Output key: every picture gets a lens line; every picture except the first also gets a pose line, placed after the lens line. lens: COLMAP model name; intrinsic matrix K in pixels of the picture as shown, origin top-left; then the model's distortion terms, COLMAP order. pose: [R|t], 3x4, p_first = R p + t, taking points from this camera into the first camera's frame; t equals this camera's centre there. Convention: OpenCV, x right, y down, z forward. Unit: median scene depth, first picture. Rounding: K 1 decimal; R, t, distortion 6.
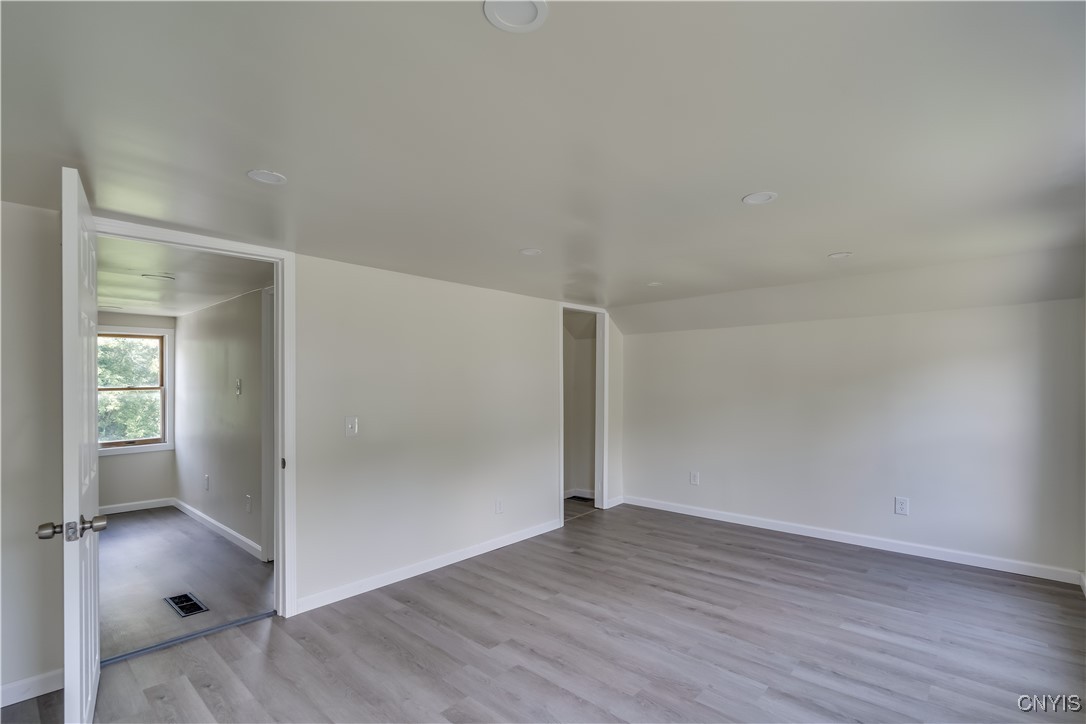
lens RADIAL K [[504.5, 0, 553.7], [0, 504.5, 385.0], [0, 0, 1]] dist [0.002365, -0.000070]
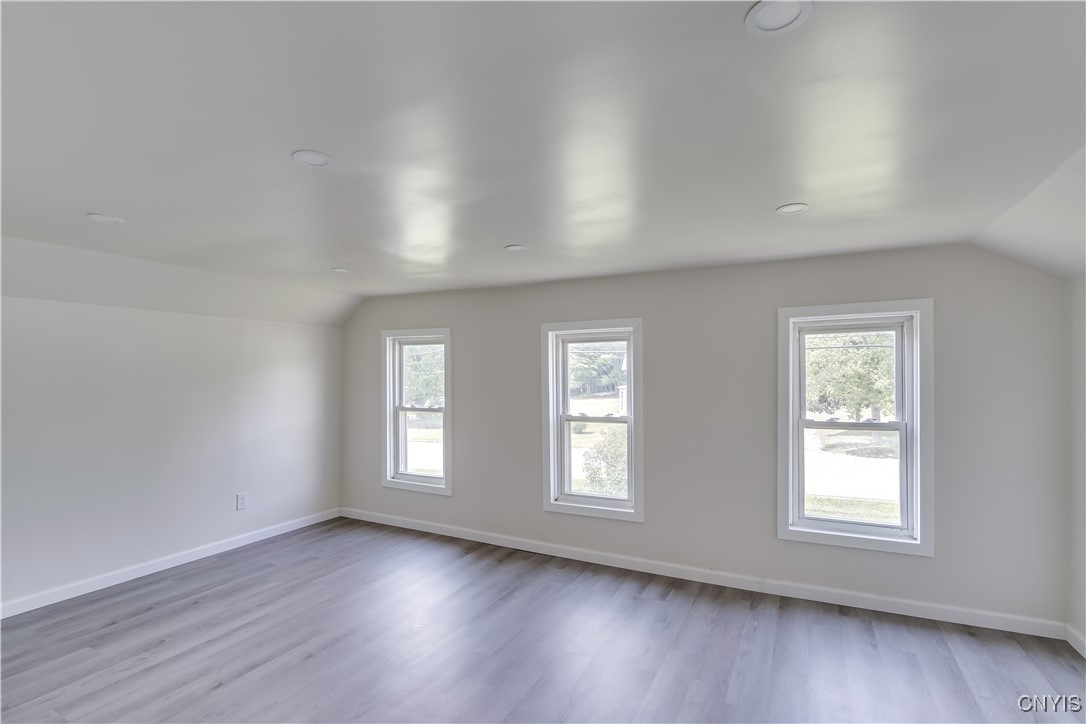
lens RADIAL K [[504.5, 0, 544.9], [0, 504.5, 371.2], [0, 0, 1]] dist [0.002365, -0.000070]
pose [[-0.239039, 0.021108, 0.970781, -0.567735], [0.014347, 0.999731, -0.018204, -0.004407], [-0.970904, 0.009576, -0.239277, 0.730875]]
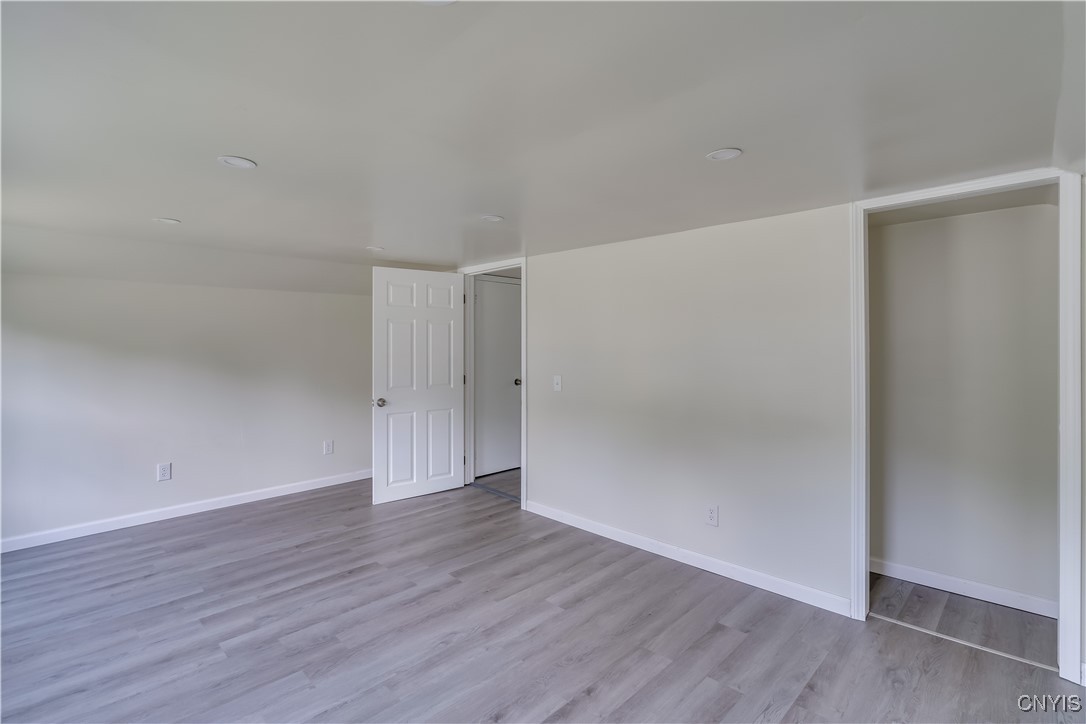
lens RADIAL K [[504.5, 0, 545.4], [0, 504.5, 352.1], [0, 0, 1]] dist [0.002365, -0.000070]
pose [[-0.047604, 0.014503, -0.998761, 0.790705], [-0.004065, 0.999883, 0.014713, -0.013866], [0.998858, 0.004761, -0.047539, 0.970620]]
